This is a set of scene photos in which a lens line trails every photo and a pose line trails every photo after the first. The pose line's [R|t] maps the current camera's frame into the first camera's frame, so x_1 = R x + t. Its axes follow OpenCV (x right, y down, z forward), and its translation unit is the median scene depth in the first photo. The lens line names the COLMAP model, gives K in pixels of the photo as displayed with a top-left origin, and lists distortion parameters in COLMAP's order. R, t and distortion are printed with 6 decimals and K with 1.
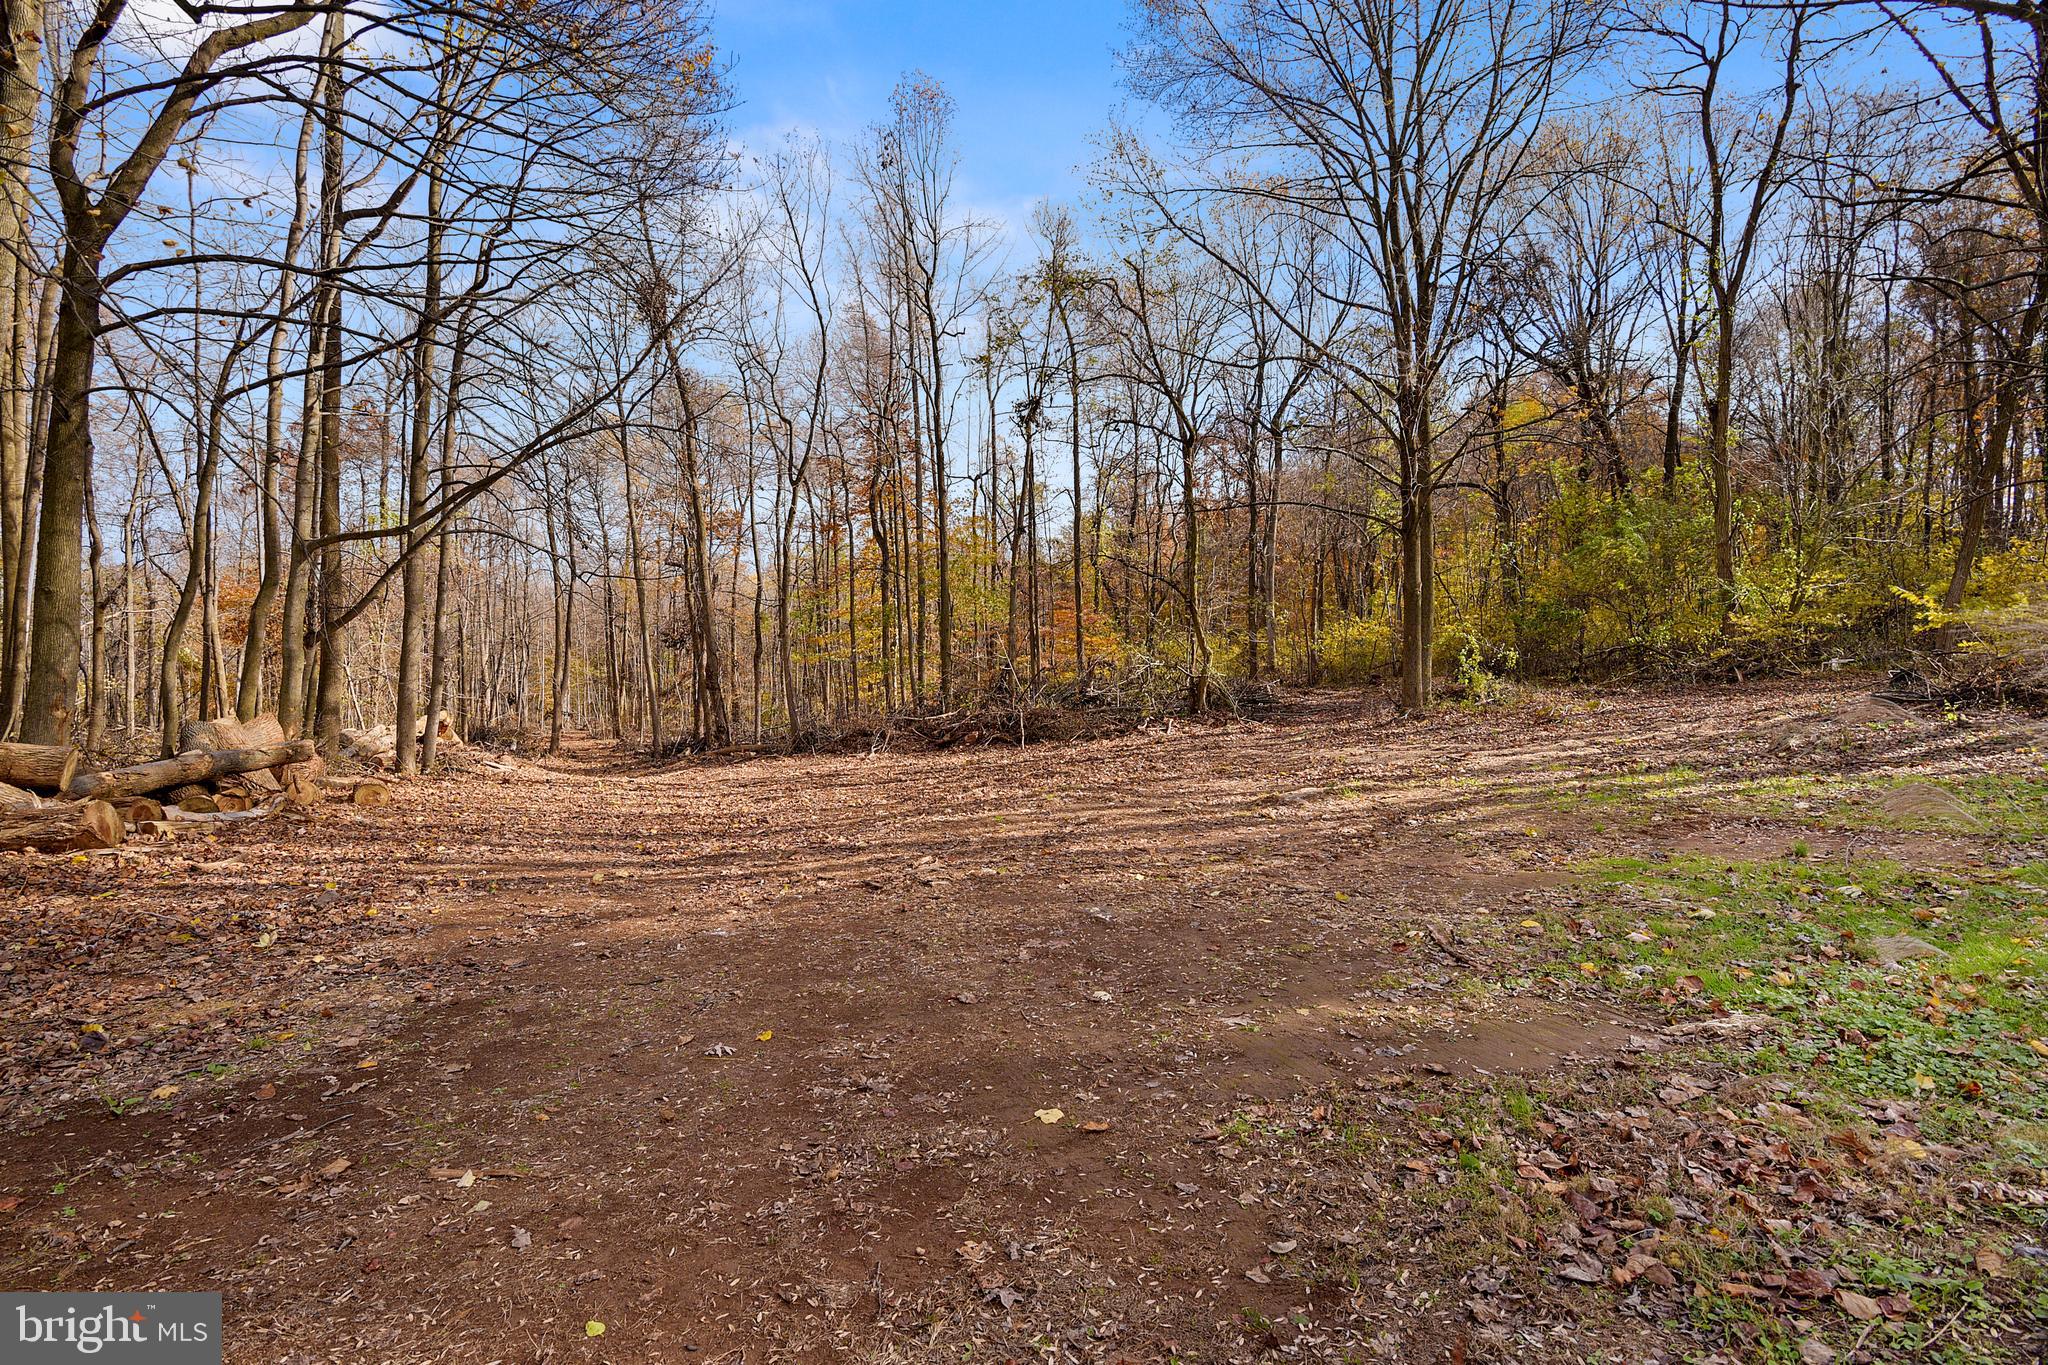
lens RADIAL K [[1032.8, 0, 1028.9], [0, 1032.8, 691.7], [0, 0, 1]] dist [-0.000883, -0.000320]
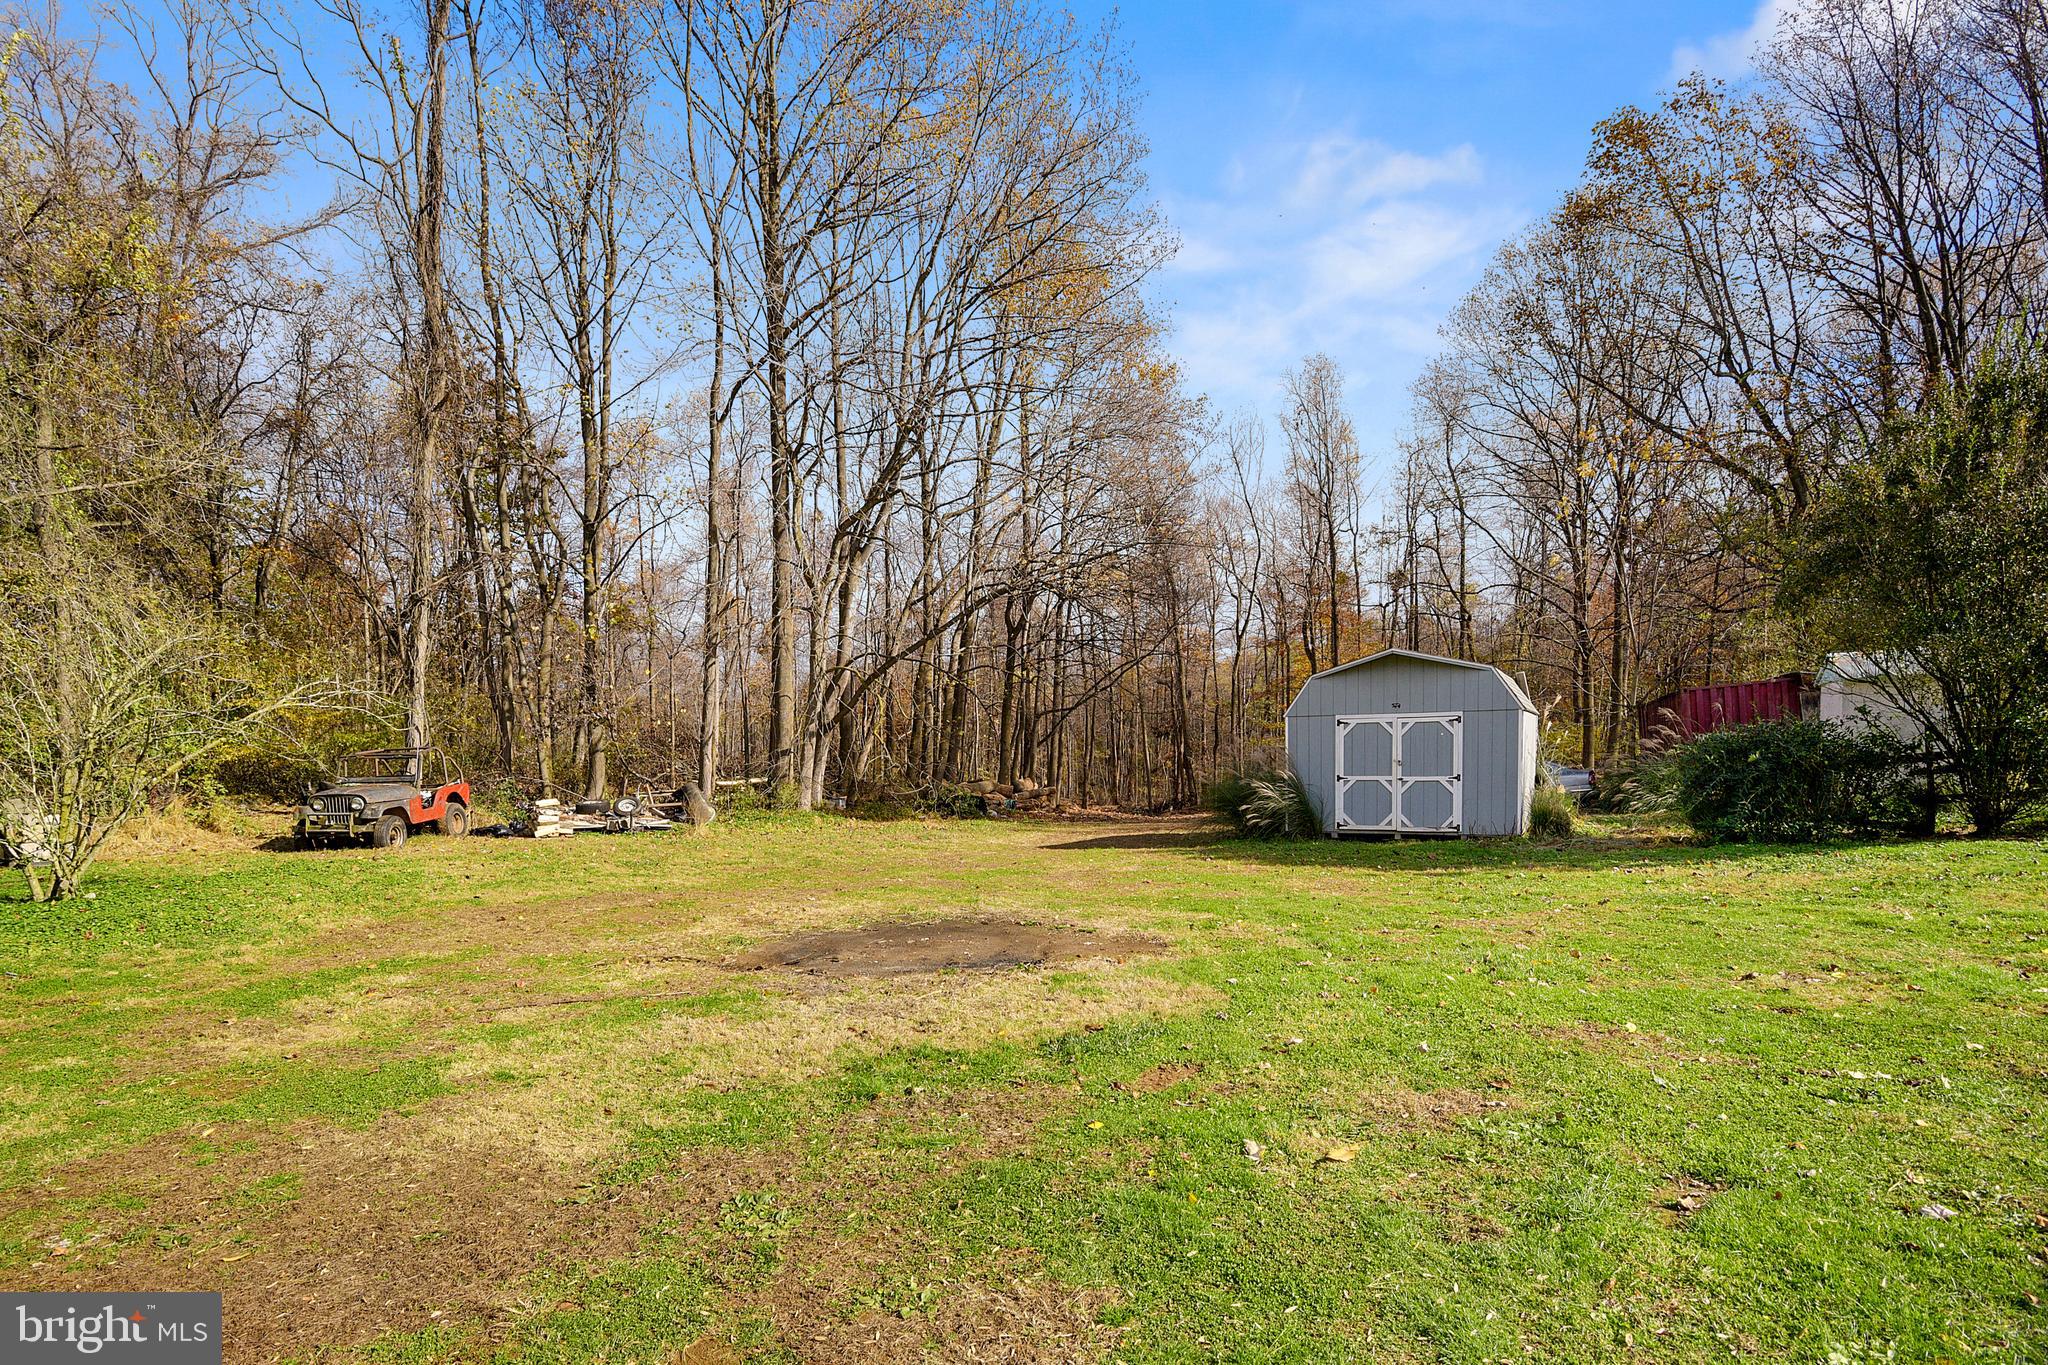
lens RADIAL K [[1032.8, 0, 1028.9], [0, 1032.8, 691.7], [0, 0, 1]] dist [-0.000883, -0.000320]
pose [[0.900658, -0.023129, -0.433913, 0.116214], [-0.009273, 0.997332, -0.072409, -0.001854], [0.434430, 0.069239, 0.898040, -0.375582]]
